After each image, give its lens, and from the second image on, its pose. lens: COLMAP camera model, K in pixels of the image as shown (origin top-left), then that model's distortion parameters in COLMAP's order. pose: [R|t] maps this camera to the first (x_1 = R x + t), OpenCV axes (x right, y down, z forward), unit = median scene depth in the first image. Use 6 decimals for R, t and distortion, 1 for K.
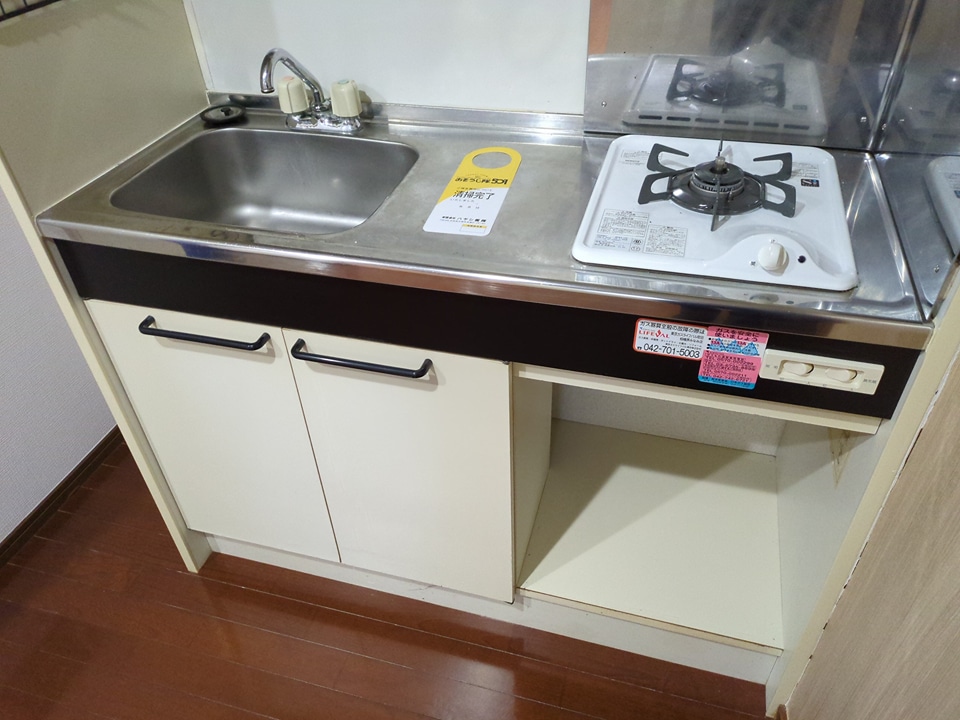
lens RADIAL K [[727.4, 0, 478.5], [0, 727.4, 367.5], [0, 0, 1]] dist [0.031625, -0.018021]
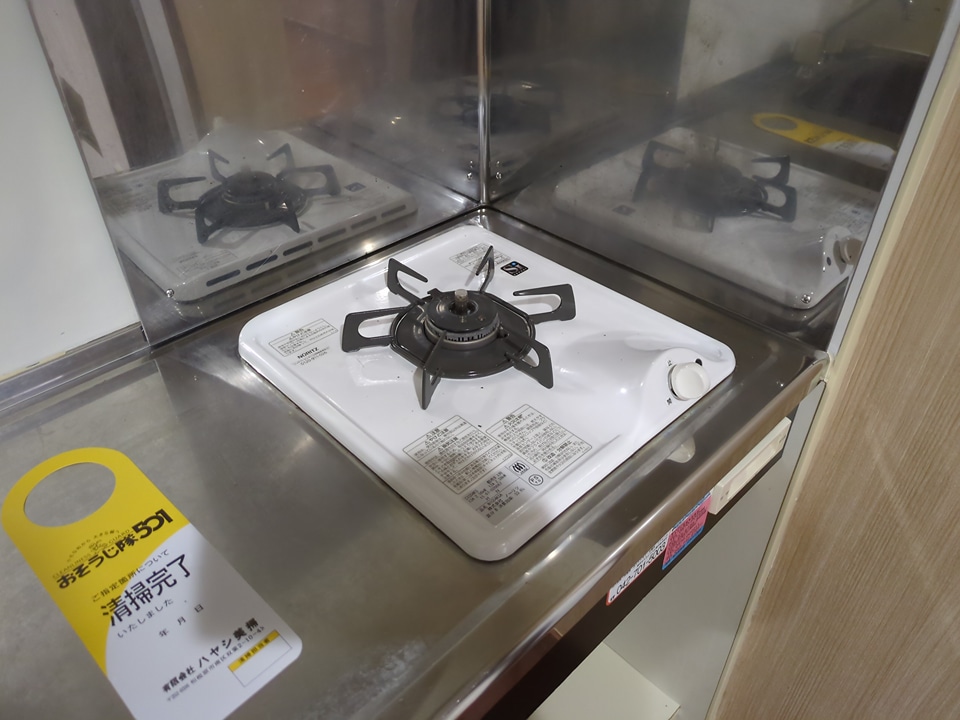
lens RADIAL K [[727.4, 0, 488.8], [0, 727.4, 358.1], [0, 0, 1]] dist [0.031625, -0.018021]
pose [[0.487161, -0.502491, 0.714266, -0.170589], [0.536952, 0.817366, 0.208798, -0.360505], [-0.688736, 0.281808, 0.668002, 0.538373]]
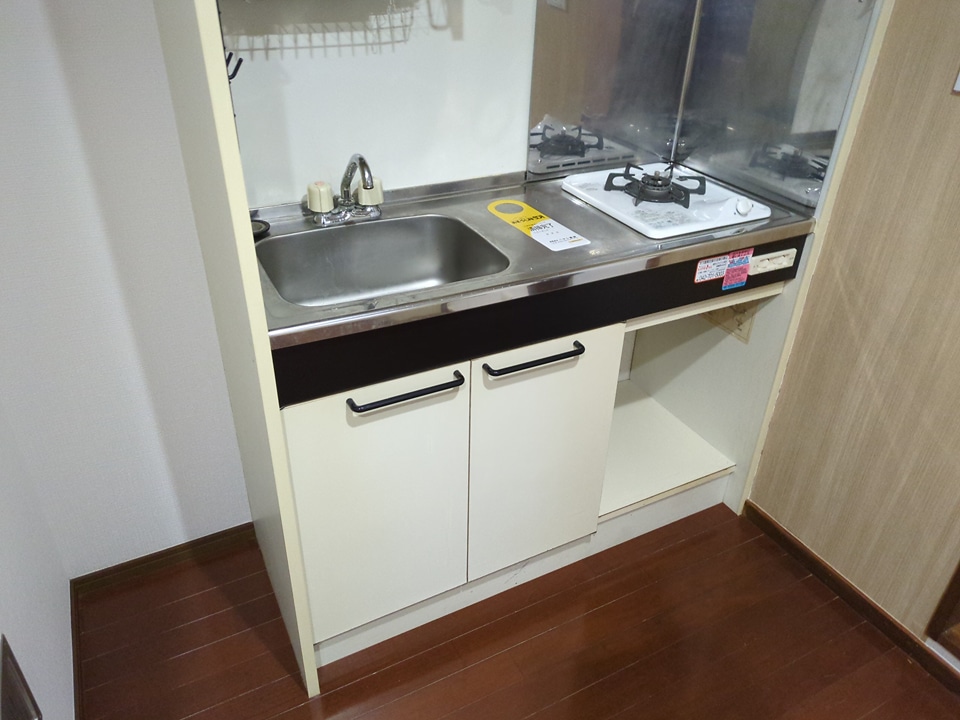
lens RADIAL K [[727.4, 0, 485.8], [0, 727.4, 356.8], [0, 0, 1]] dist [0.031625, -0.018021]
pose [[0.711089, -0.308740, 0.631690, -1.119333], [0.396957, 0.917836, 0.001743, -0.055966], [-0.580325, 0.249514, 0.775219, 0.038560]]
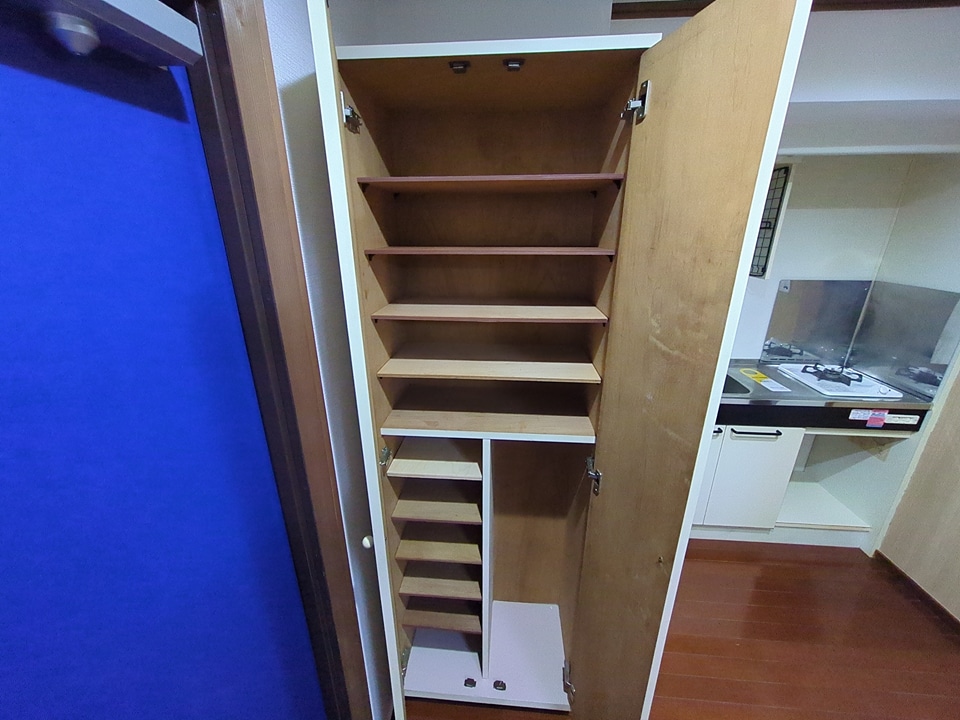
lens RADIAL K [[374.3, 0, 477.8], [0, 374.3, 358.7], [0, 0, 1]] dist [-0.002845, -0.000457]
pose [[0.978922, -0.028937, 0.202172, -1.790971], [0.096845, 0.937311, -0.334768, 0.125662], [-0.179811, 0.347291, 0.920357, -0.428558]]
